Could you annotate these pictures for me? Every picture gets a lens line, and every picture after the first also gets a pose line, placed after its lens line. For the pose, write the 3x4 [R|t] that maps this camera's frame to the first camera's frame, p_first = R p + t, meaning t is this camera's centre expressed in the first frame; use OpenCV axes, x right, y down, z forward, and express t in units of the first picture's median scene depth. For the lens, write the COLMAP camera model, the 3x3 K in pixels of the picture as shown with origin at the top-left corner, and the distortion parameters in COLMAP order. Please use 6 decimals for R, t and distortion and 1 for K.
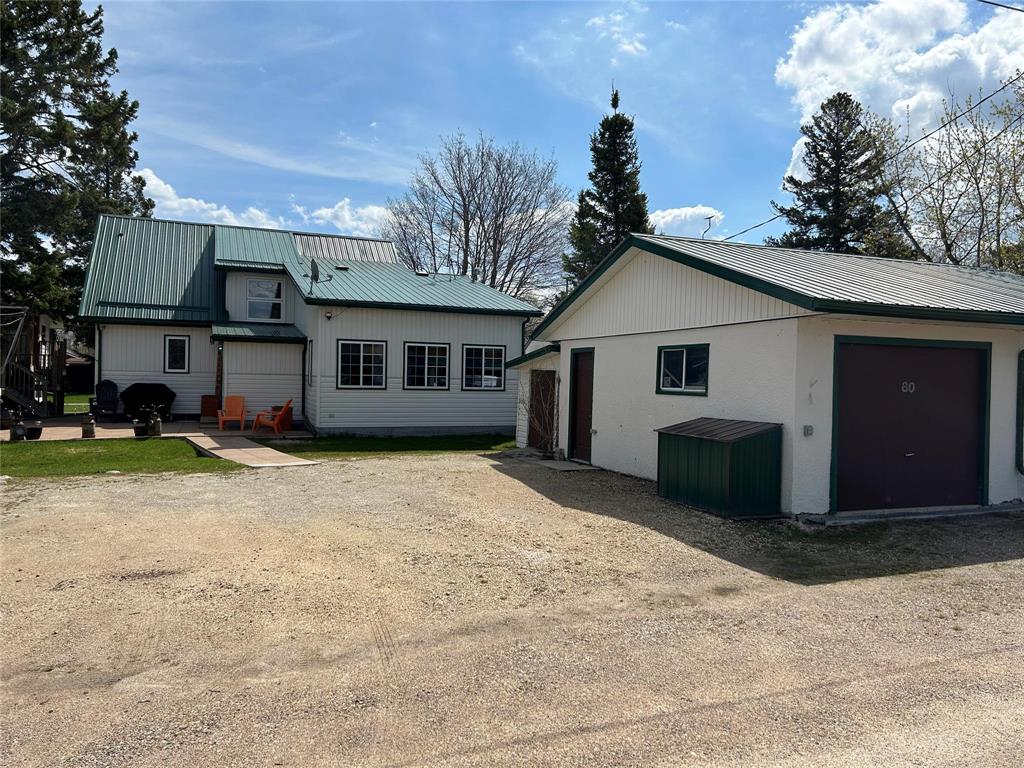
lens RADIAL K [[752.1, 0, 512.0], [0, 752.1, 384.0], [0, 0, 1]] dist [0.056530, -0.065912]
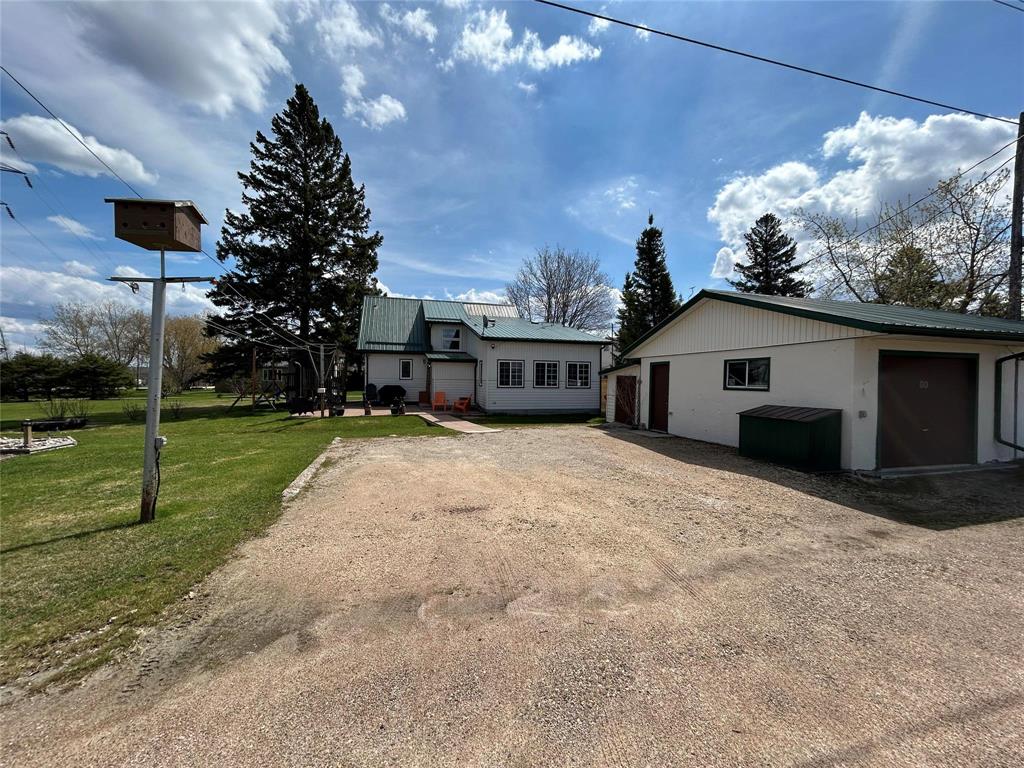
lens RADIAL K [[401.7, 0, 512.0], [0, 401.7, 384.0], [0, 0, 1]] dist [0.001207, 0.000241]
pose [[0.994093, -0.006950, -0.108310, -0.093430], [0.006870, 0.999976, -0.001105, -0.000731], [0.108315, 0.000354, 0.994117, 0.063979]]
